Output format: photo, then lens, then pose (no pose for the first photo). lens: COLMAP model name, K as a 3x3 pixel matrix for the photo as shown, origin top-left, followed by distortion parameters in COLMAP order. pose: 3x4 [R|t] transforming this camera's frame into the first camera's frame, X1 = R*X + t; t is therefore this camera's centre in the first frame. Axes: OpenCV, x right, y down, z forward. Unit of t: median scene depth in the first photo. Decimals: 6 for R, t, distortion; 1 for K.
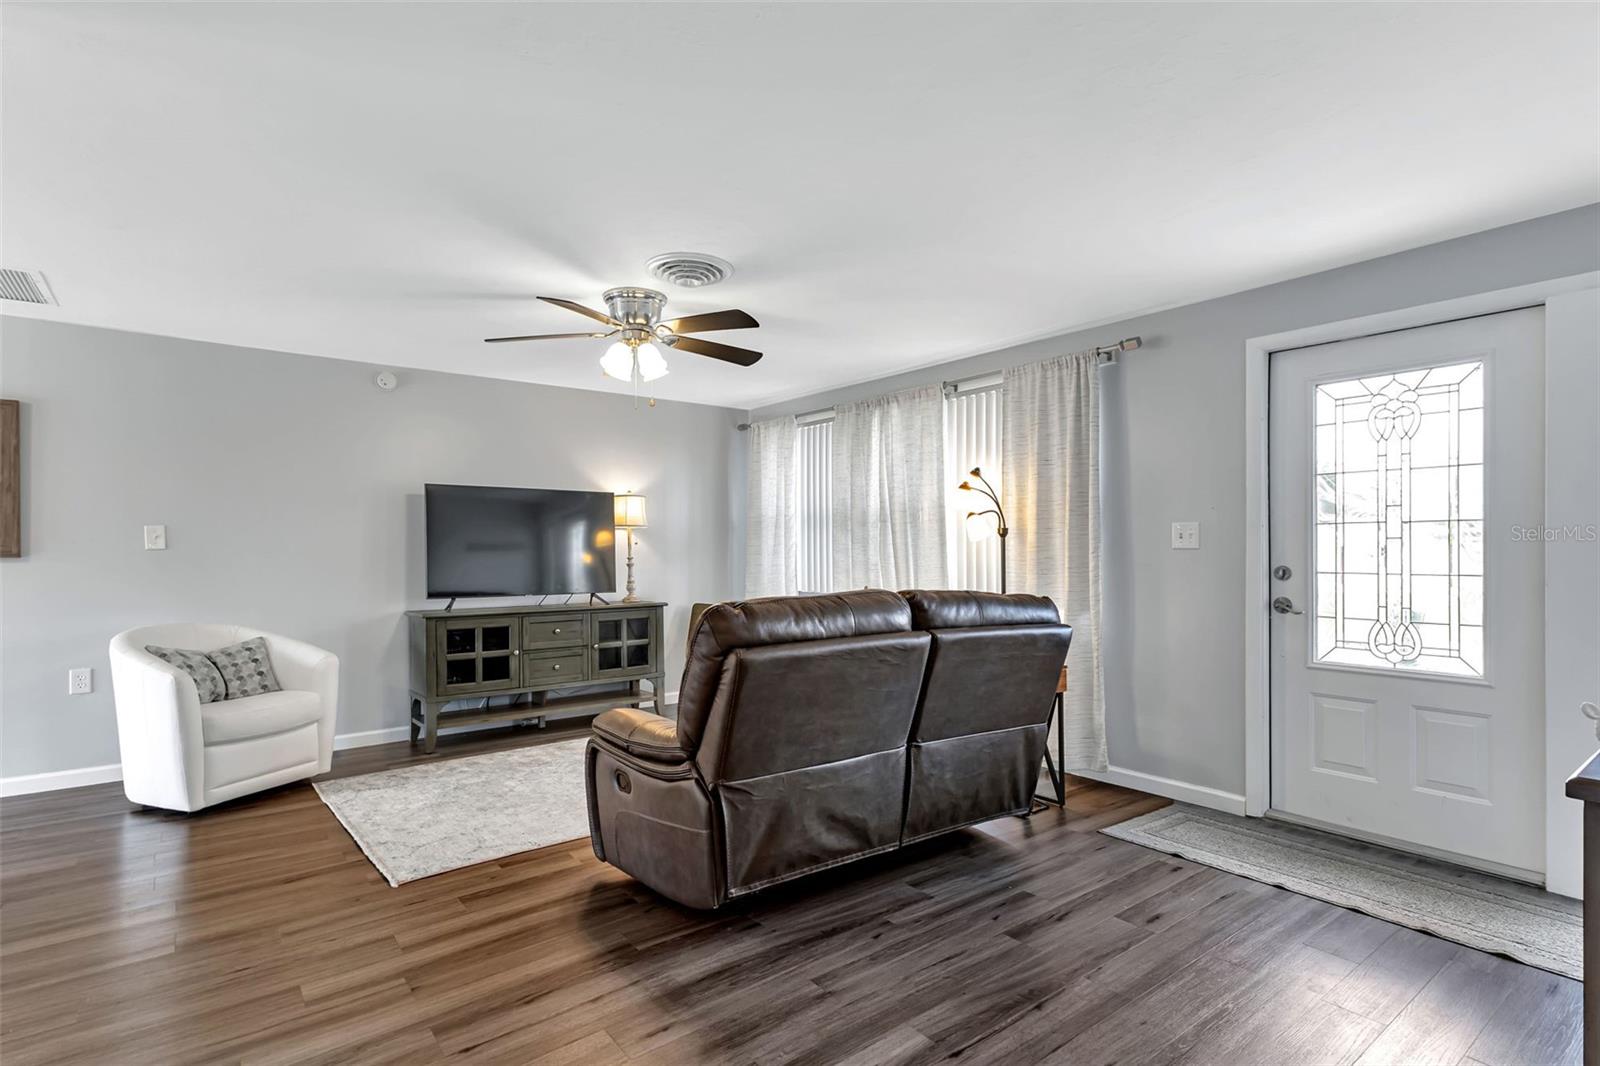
lens RADIAL K [[793.9, 0, 786.2], [0, 793.9, 551.1], [0, 0, 1]] dist [0.006286, 0.000368]
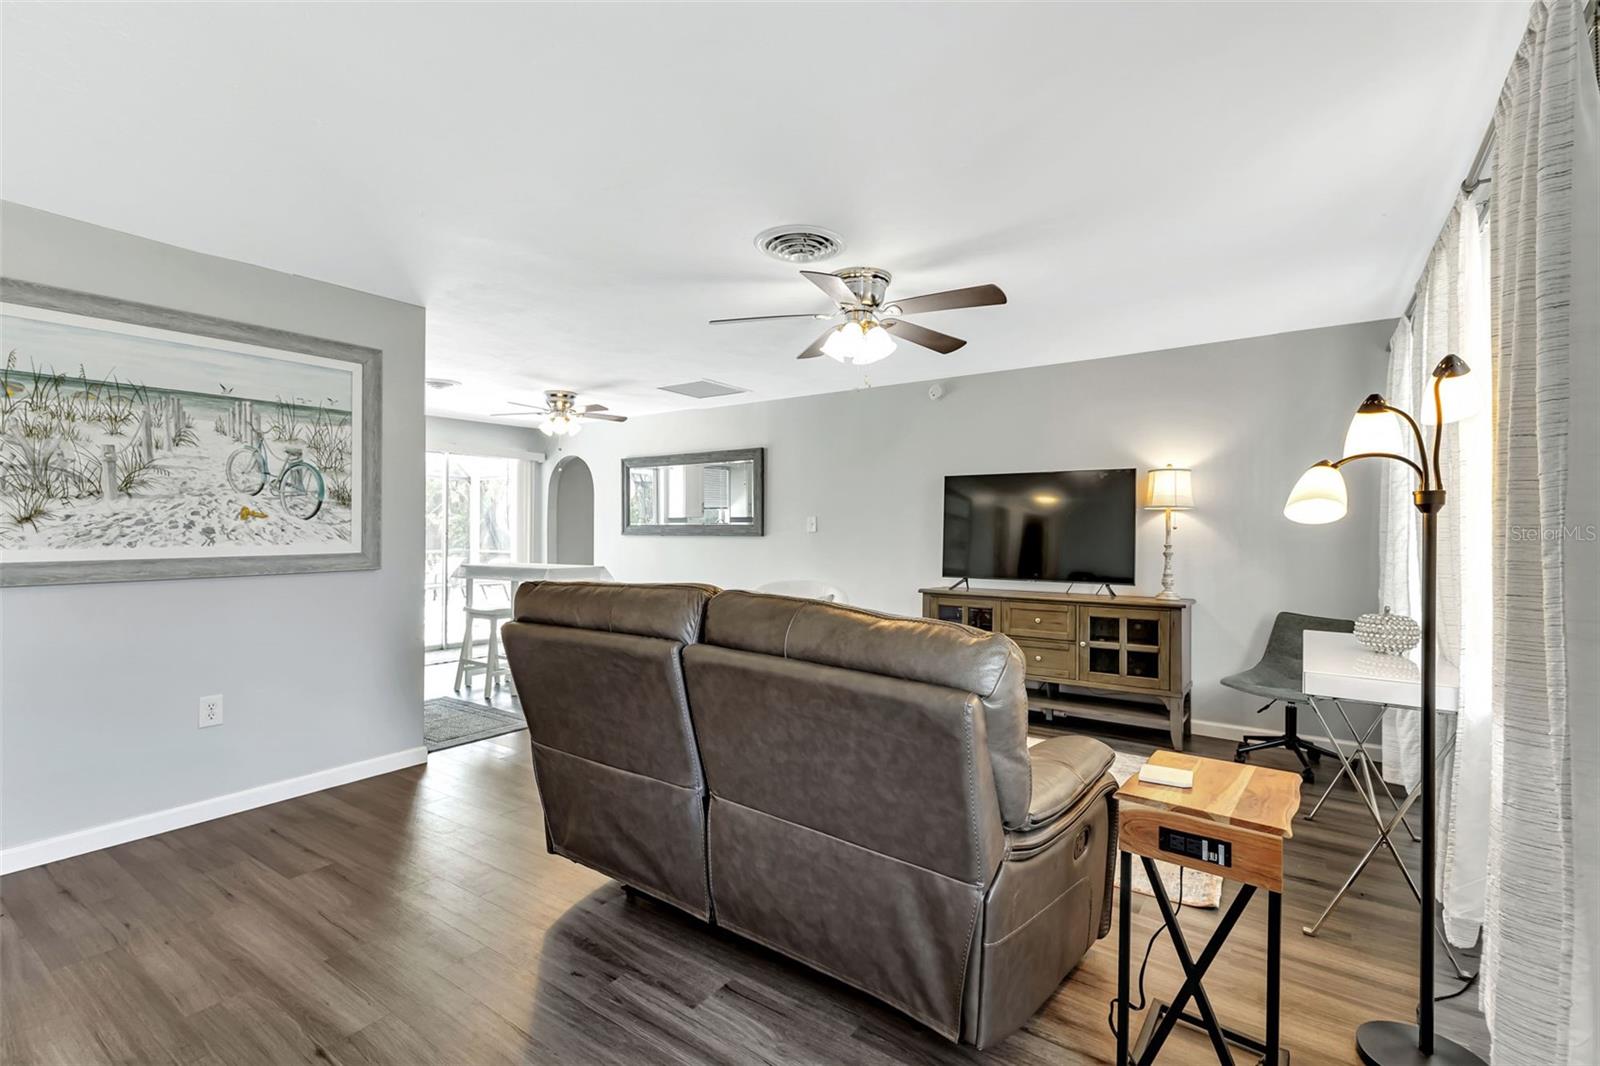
lens RADIAL K [[726.4, 0, 802.8], [0, 726.4, 513.1], [0, 0, 1]] dist [0.010941, 0.000059]
pose [[0.299597, -0.019665, -0.953863, 0.603123], [-0.008235, 0.999697, -0.023197, -0.006492], [0.954030, 0.014805, 0.299344, 0.613394]]
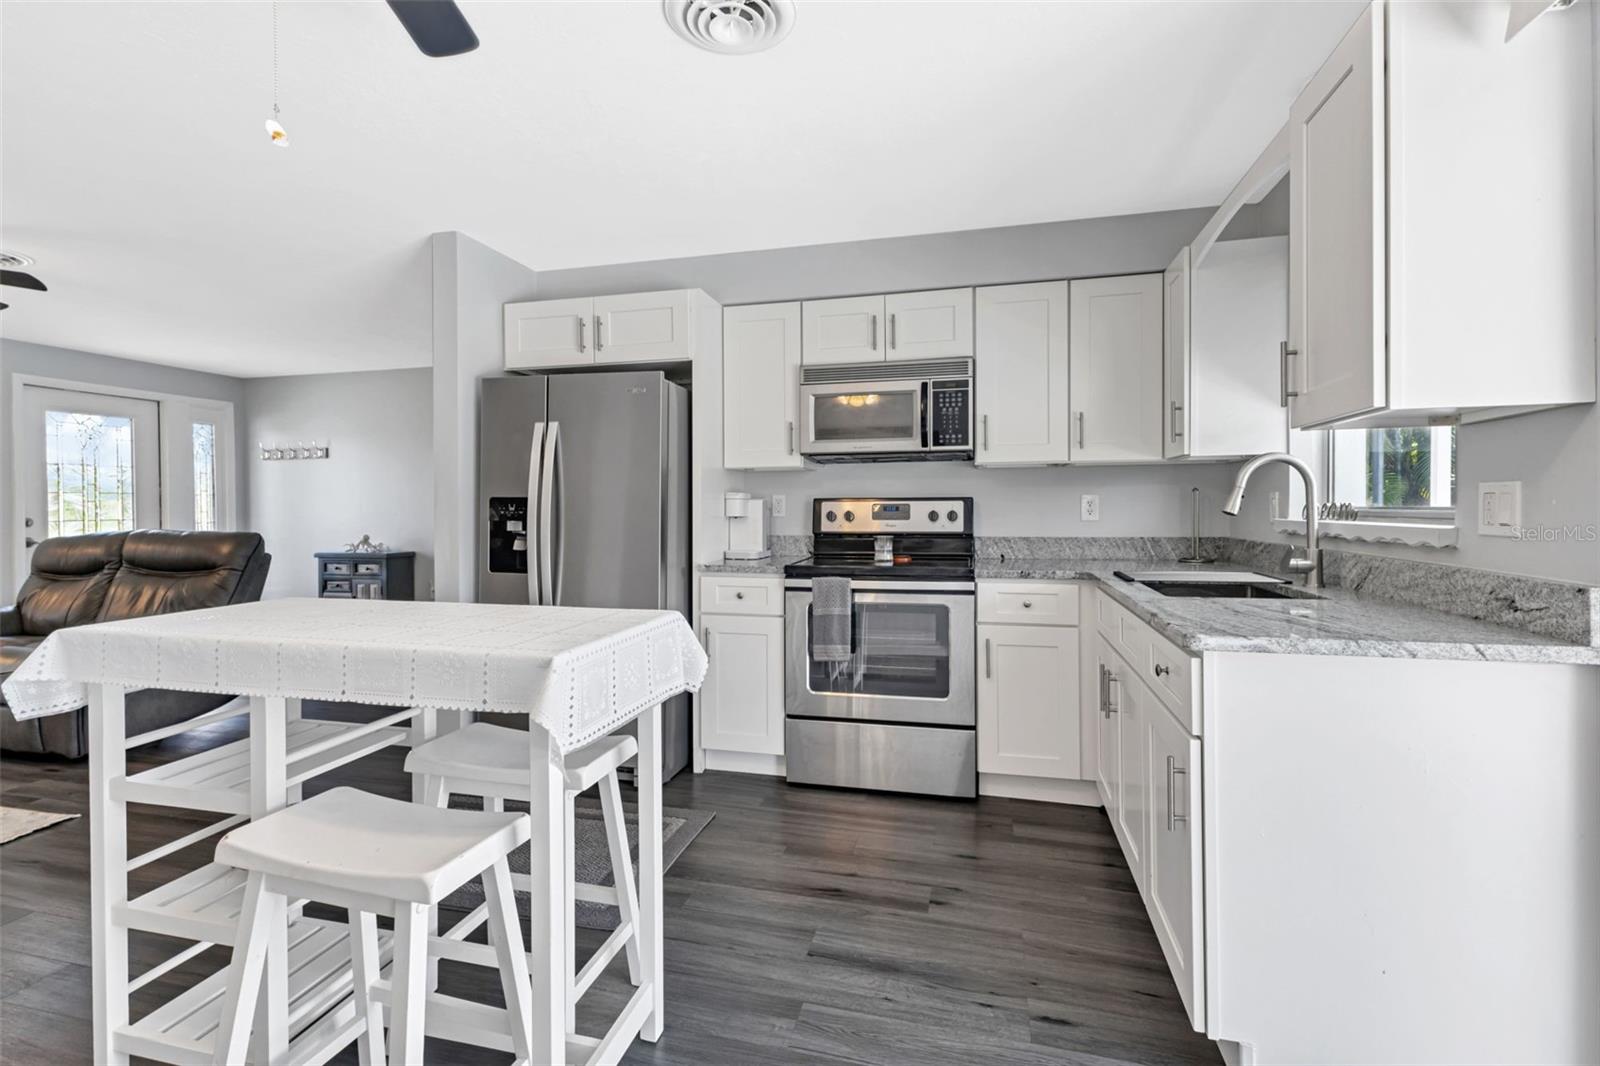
lens RADIAL K [[712.2, 0, 802.2], [0, 712.2, 515.2], [0, 0, 1]] dist [0.013076, -0.008028]
pose [[-0.623499, -0.004097, 0.781814, -1.317238], [0.011920, 0.999820, 0.014746, 0.008792], [-0.781733, 0.018514, -0.623338, 0.599821]]
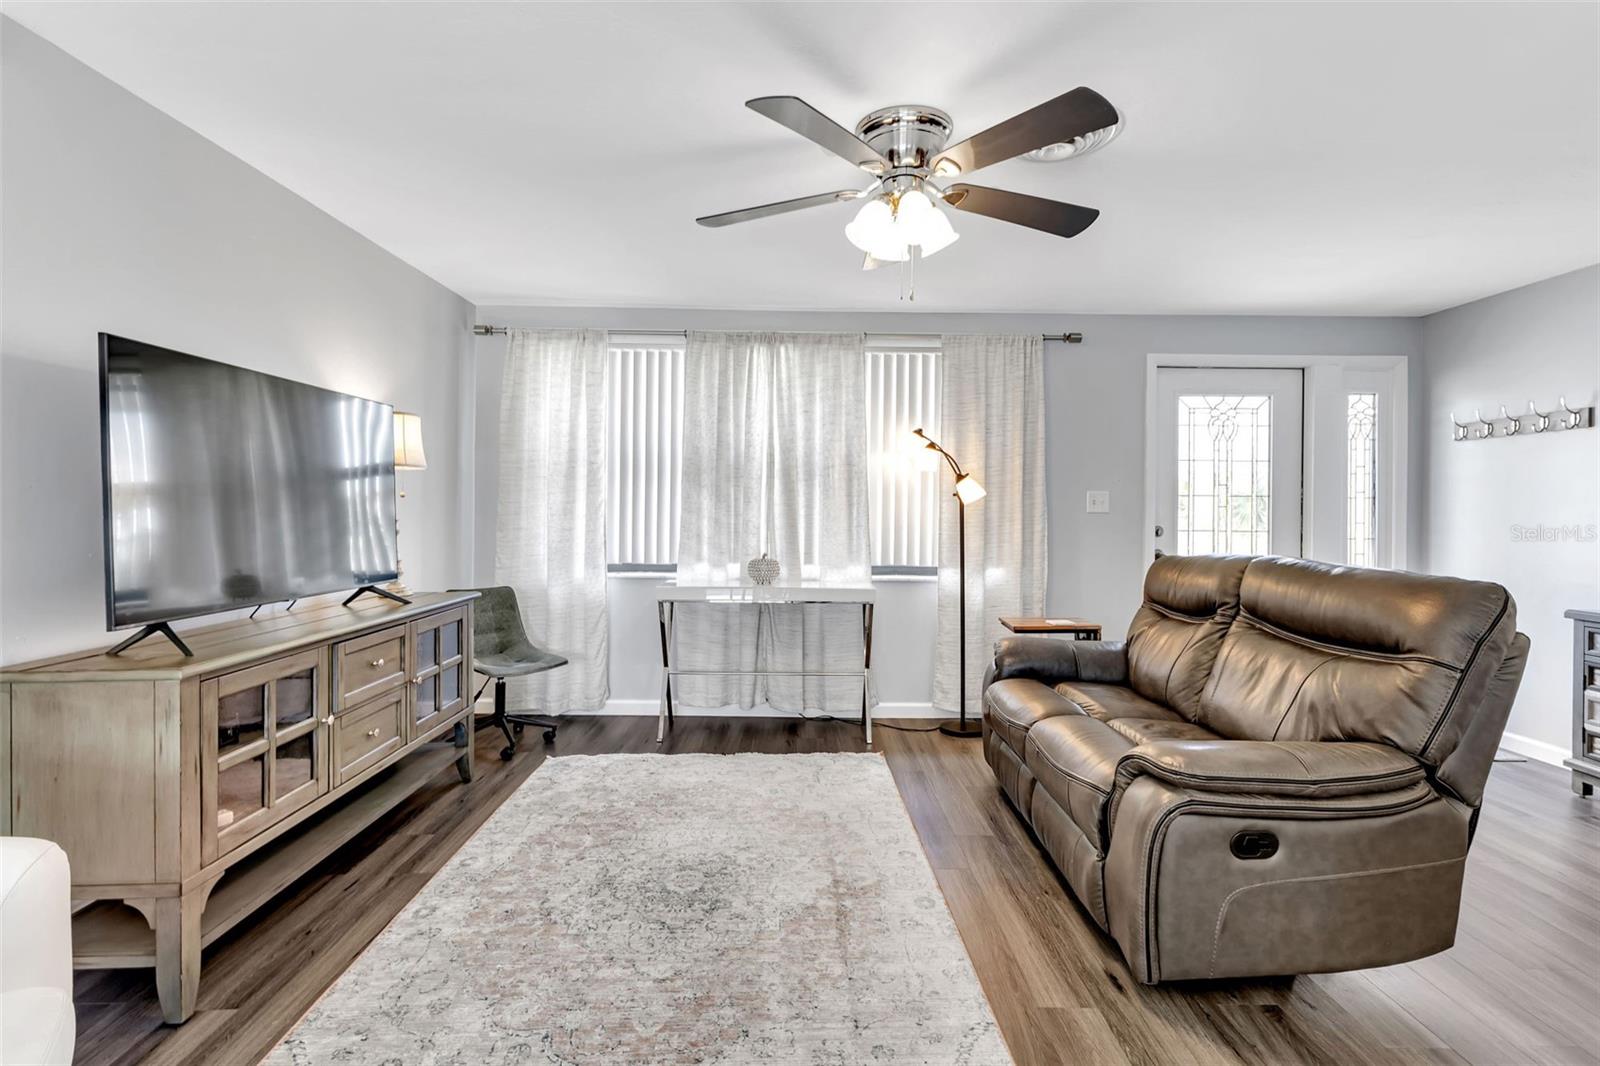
lens RADIAL K [[755.5, 0, 798.5], [0, 755.5, 508.4], [0, 0, 1]] dist [0.010017, -0.000239]
pose [[0.602153, 0.008720, 0.798333, -0.678672], [-0.008667, 0.999953, -0.004386, -0.000566], [-0.798334, -0.004278, 0.602200, 0.632273]]
